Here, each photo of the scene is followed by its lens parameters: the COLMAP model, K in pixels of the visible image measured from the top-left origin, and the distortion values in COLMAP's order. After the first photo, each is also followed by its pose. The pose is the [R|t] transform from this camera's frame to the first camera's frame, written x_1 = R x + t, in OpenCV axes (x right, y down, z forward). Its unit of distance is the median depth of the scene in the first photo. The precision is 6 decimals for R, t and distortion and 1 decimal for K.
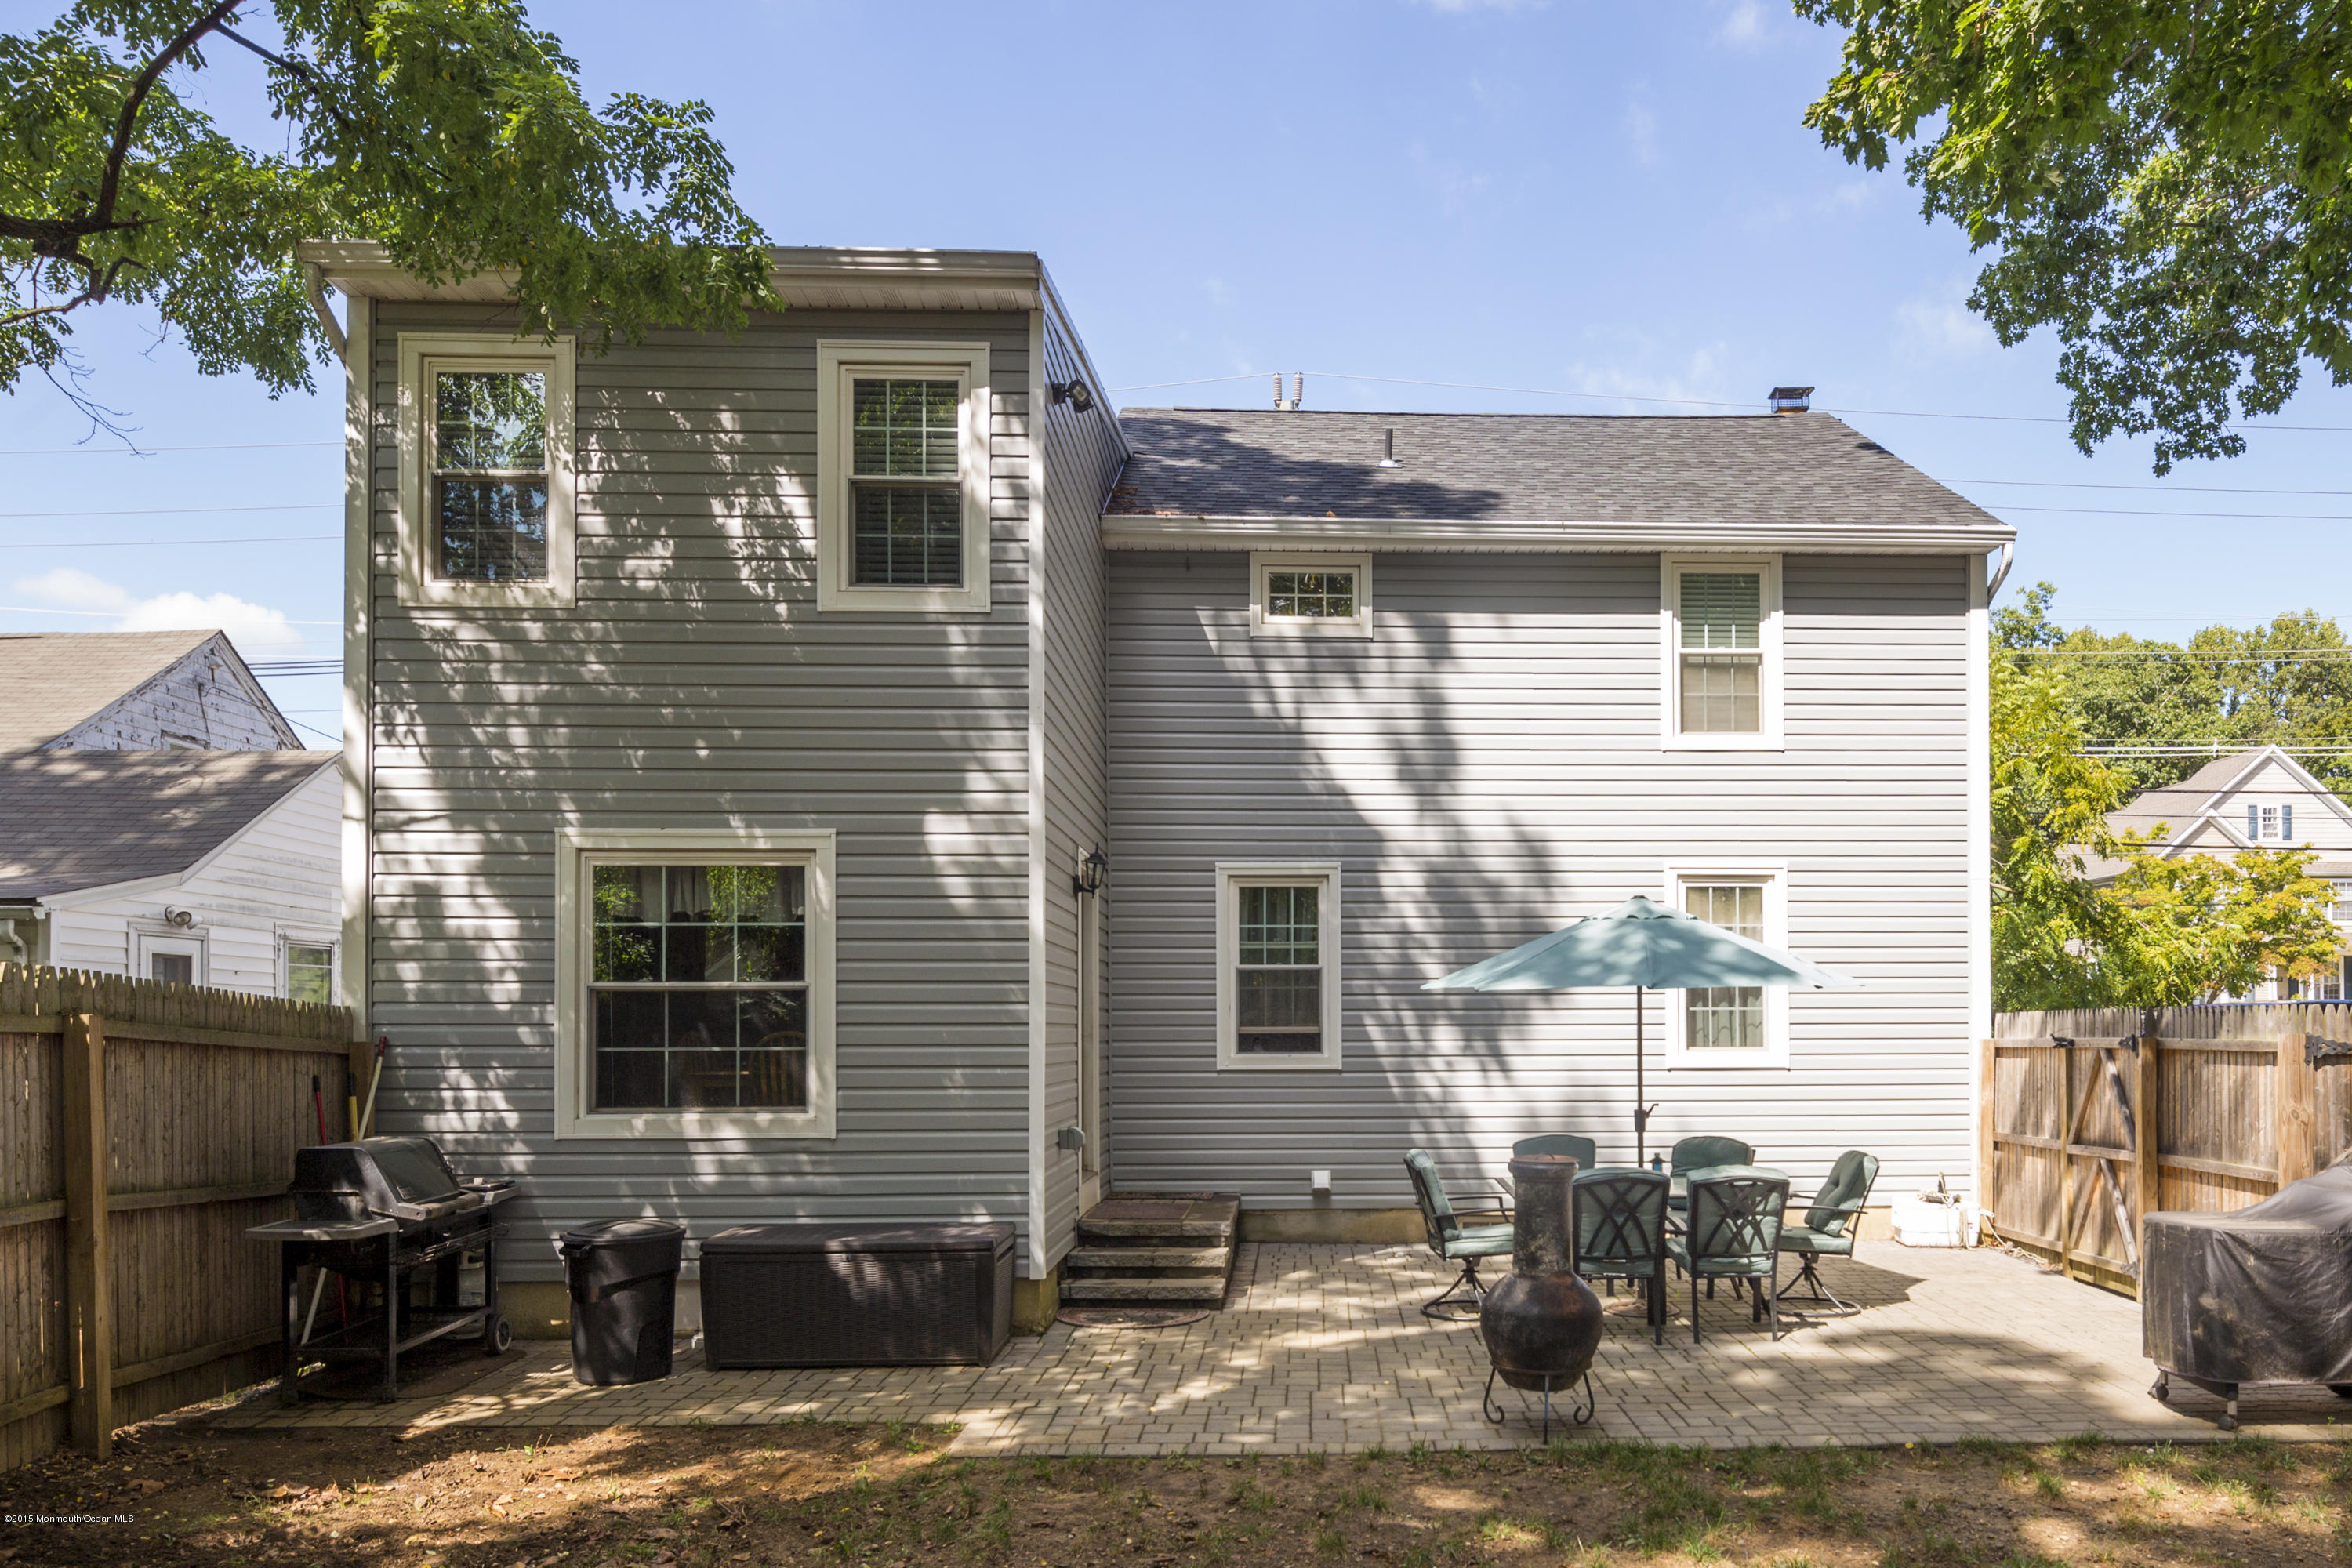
lens RADIAL K [[1376.4, 0, 1105.5], [0, 1376.4, 933.5], [0, 0, 1]] dist [0.000954, 0.000969]
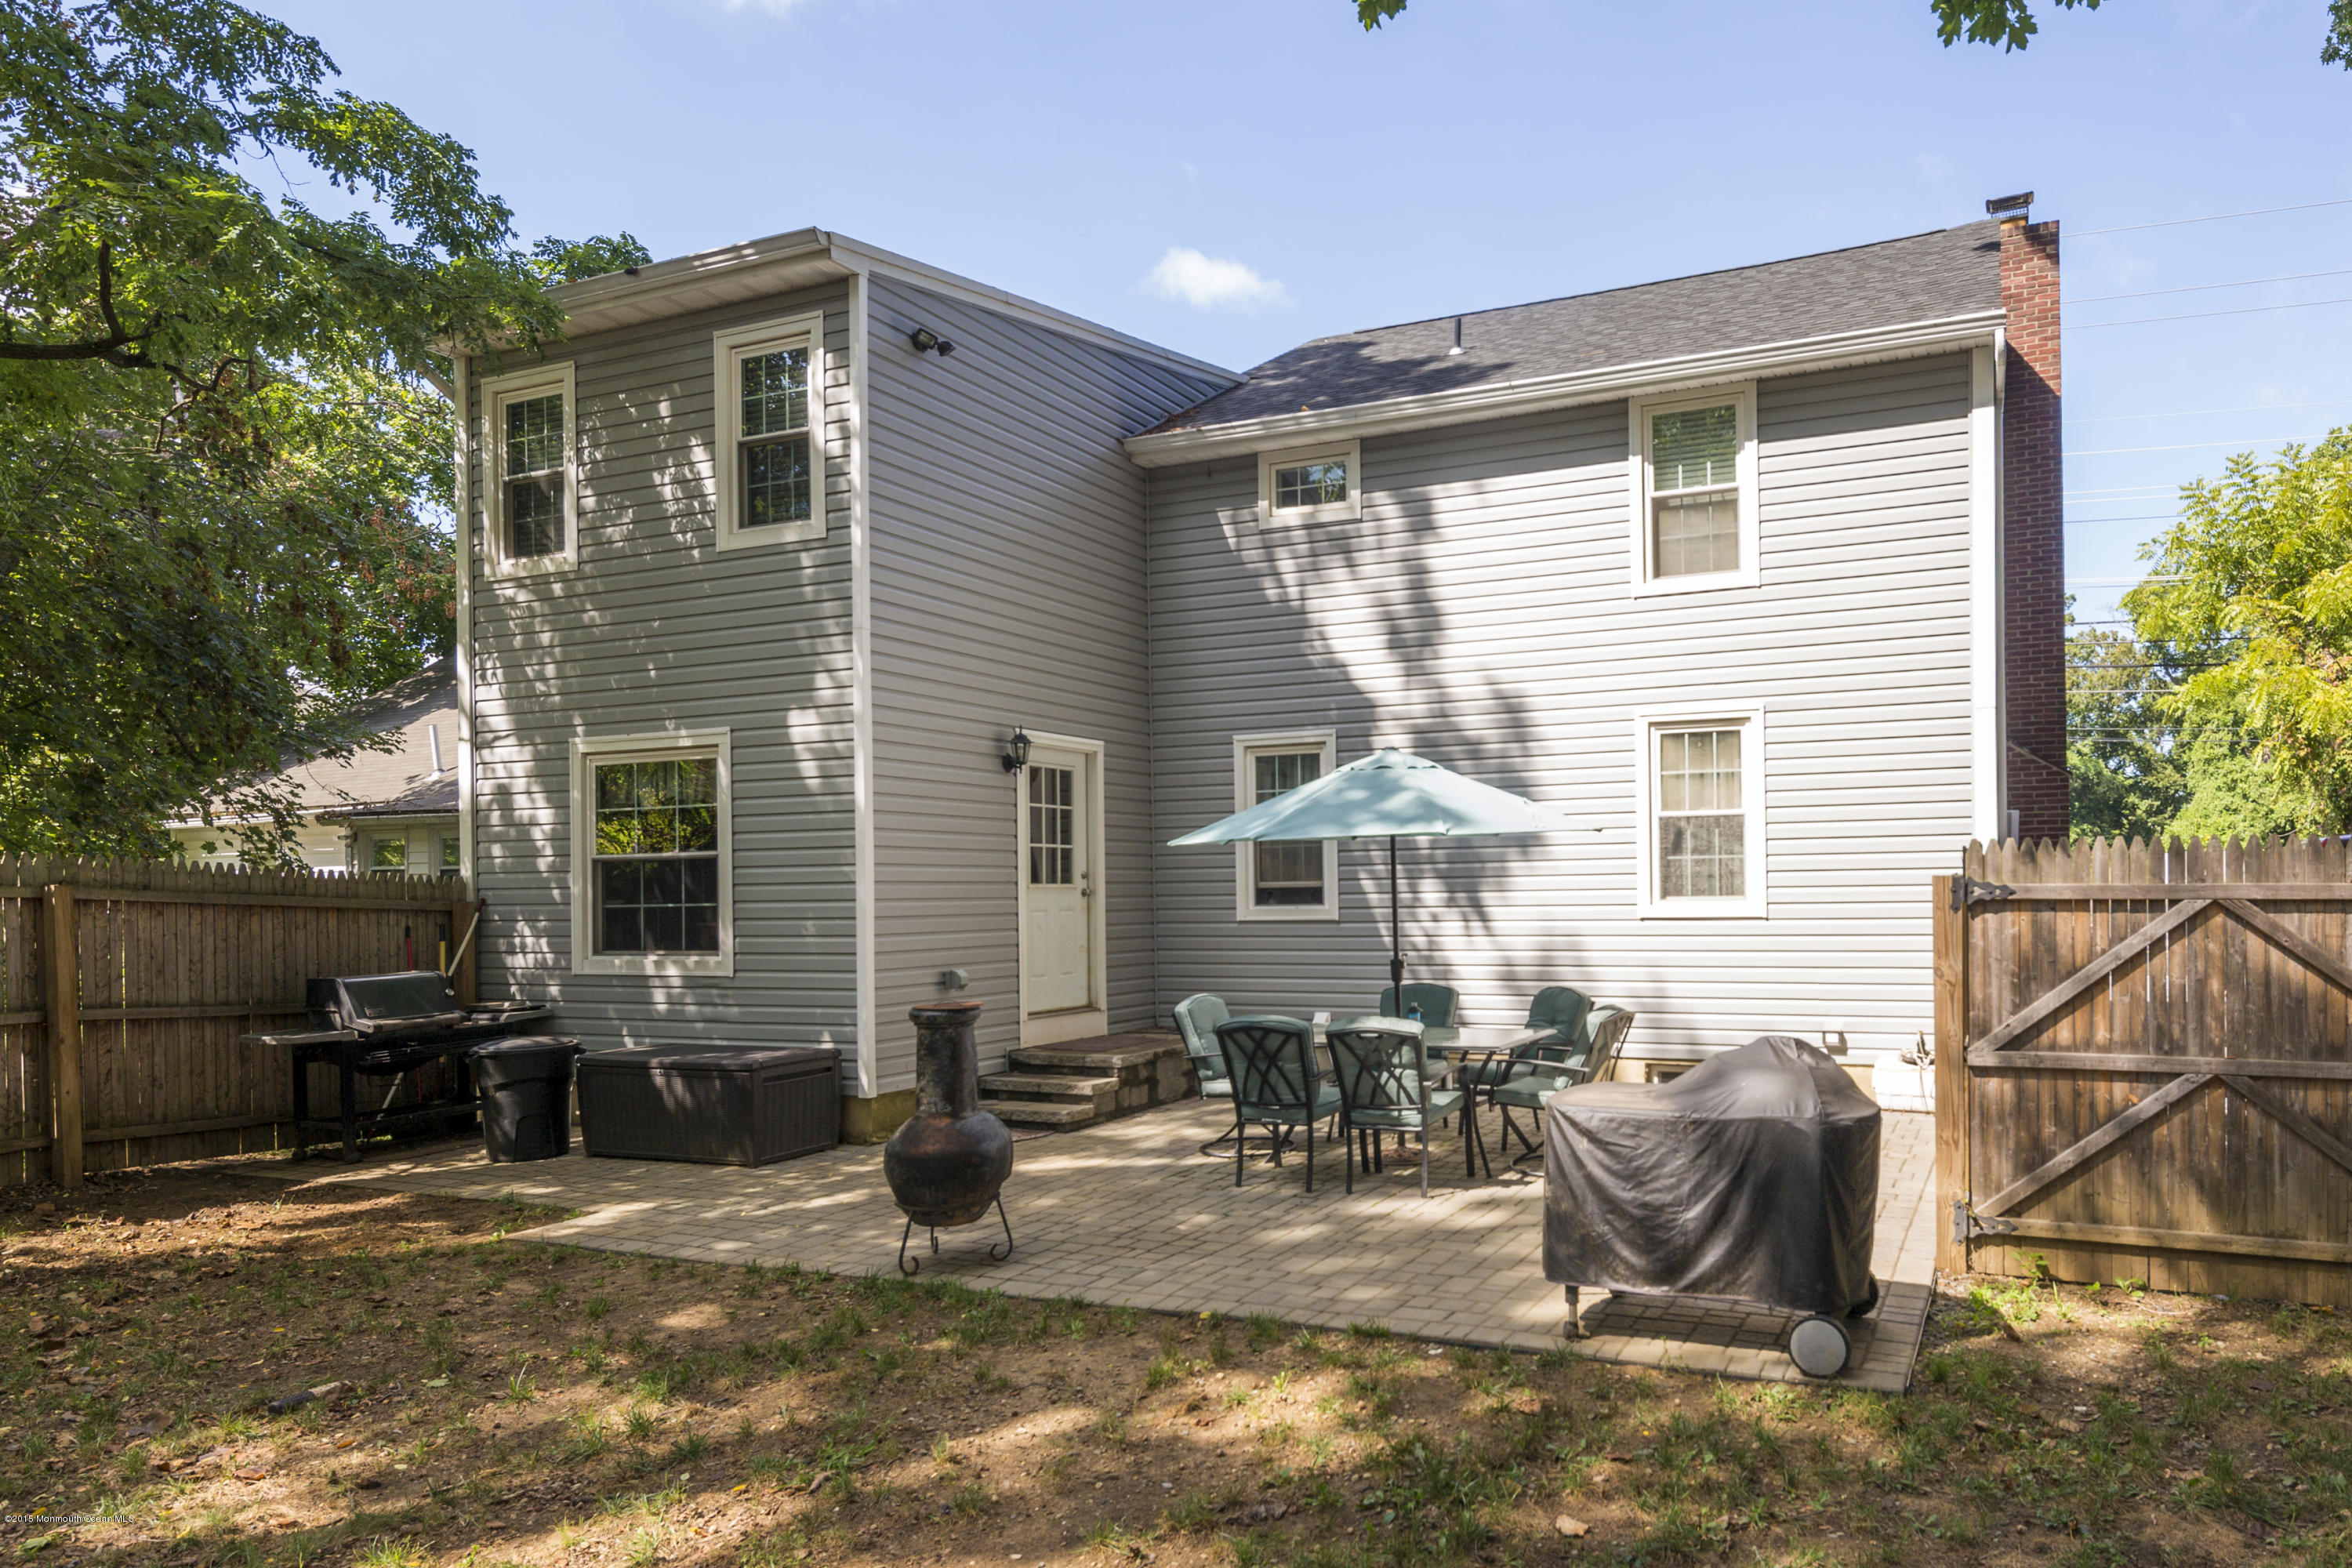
lens RADIAL K [[1142.8, 0, 1178.3], [0, 1142.8, 826.5], [0, 0, 1]] dist [-0.000334, -0.000410]
pose [[0.944020, -0.029403, -0.328576, 0.501740], [0.034924, 0.999330, 0.010913, 0.015547], [0.328035, -0.021777, 0.944414, 0.155376]]
